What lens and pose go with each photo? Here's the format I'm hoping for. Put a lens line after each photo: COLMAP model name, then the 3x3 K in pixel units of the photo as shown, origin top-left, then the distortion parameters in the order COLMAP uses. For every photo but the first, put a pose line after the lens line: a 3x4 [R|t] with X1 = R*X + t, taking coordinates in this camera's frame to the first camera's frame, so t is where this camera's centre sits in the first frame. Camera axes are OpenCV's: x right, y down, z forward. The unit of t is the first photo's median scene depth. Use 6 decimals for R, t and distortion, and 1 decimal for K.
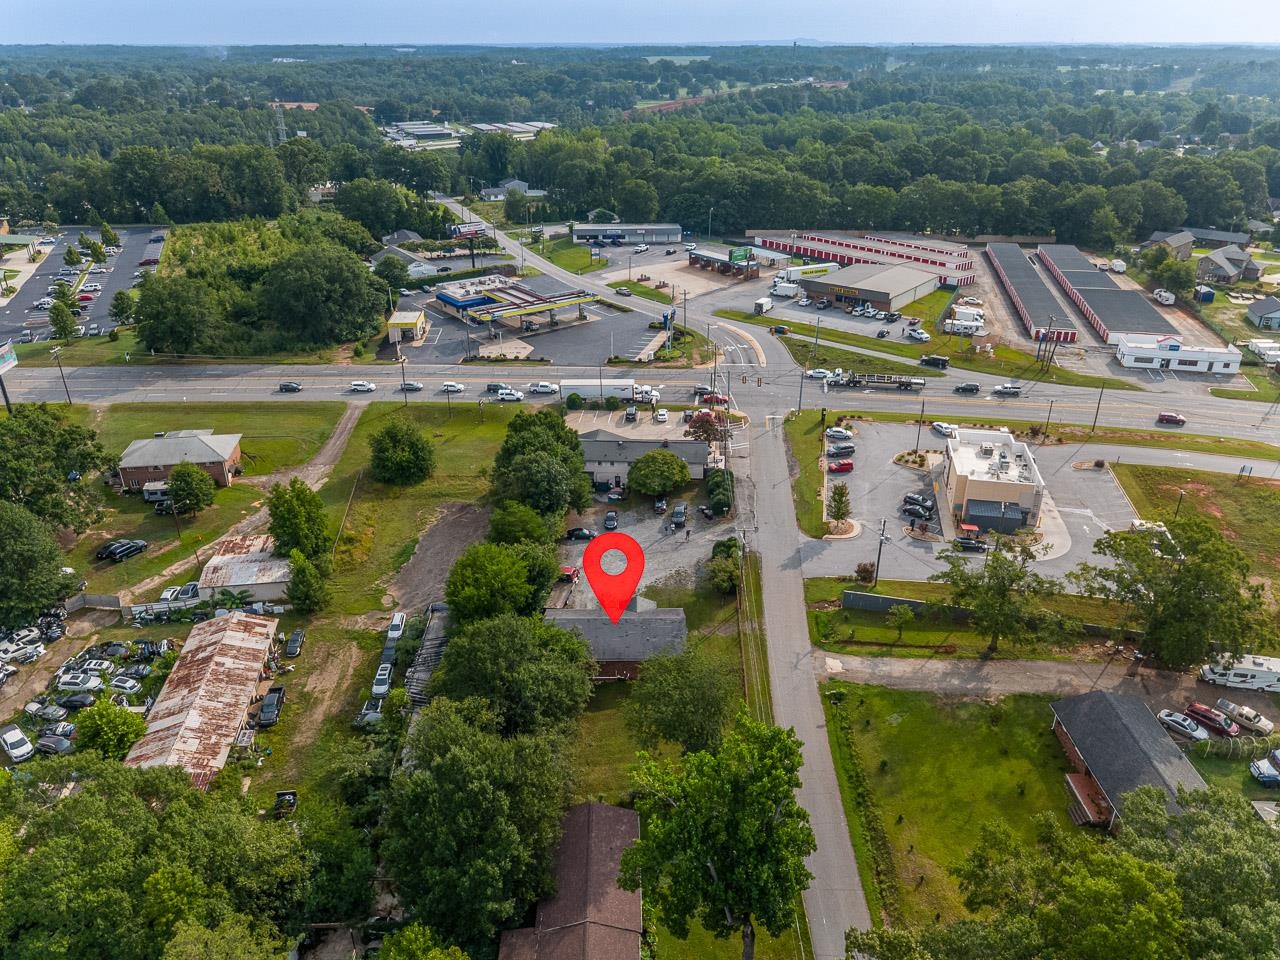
lens RADIAL K [[887.3, 0, 637.2], [0, 887.3, 542.5], [0, 0, 1]] dist [0.001679, 0.003453]
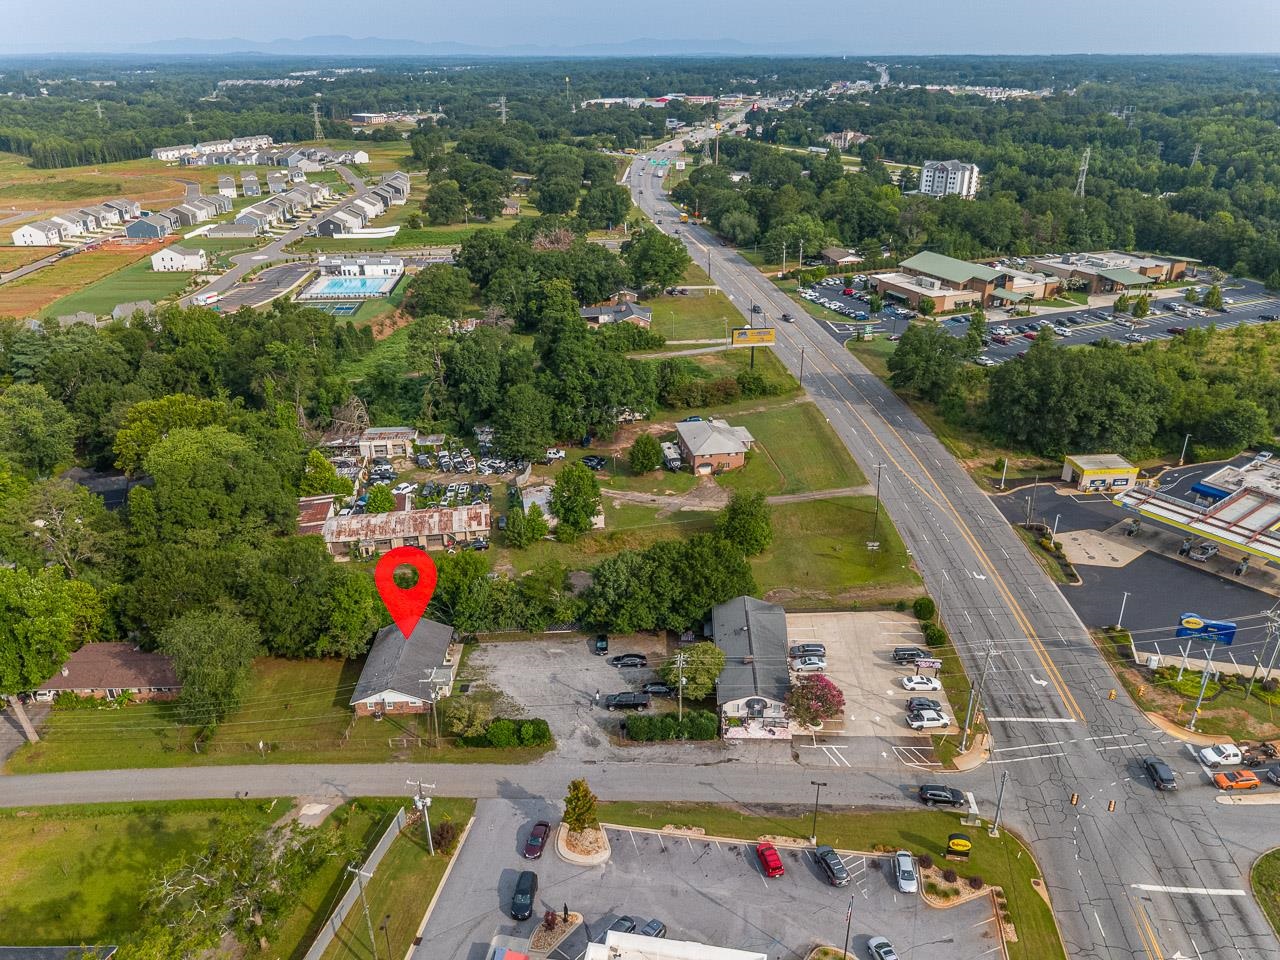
lens RADIAL K [[887.3, 0, 637.2], [0, 887.3, 542.5], [0, 0, 1]] dist [0.001679, 0.003453]
pose [[0.022416, 0.485420, -0.873994, 0.500756], [-0.491016, 0.766856, 0.413322, -0.352260], [0.870862, 0.419880, 0.255539, 0.503698]]
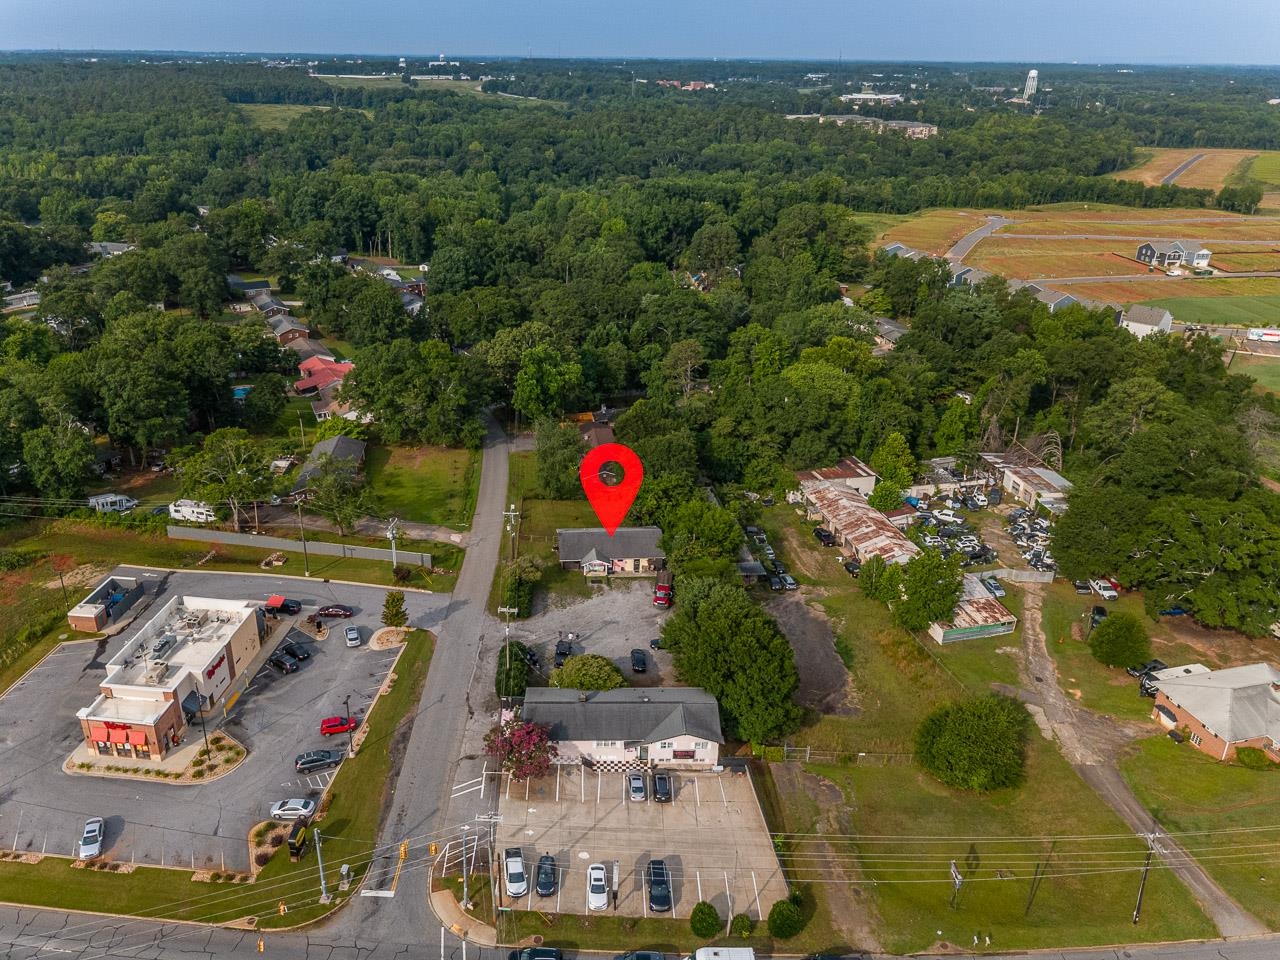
lens RADIAL K [[903.1, 0, 596.1], [0, 903.1, 479.0], [0, 0, 1]] dist [0.003323, -0.000755]
pose [[-0.996940, 0.025324, -0.073956, 0.053593], [-0.045790, 0.577587, 0.815044, -0.609387], [0.063356, 0.815936, -0.574660, 0.959288]]
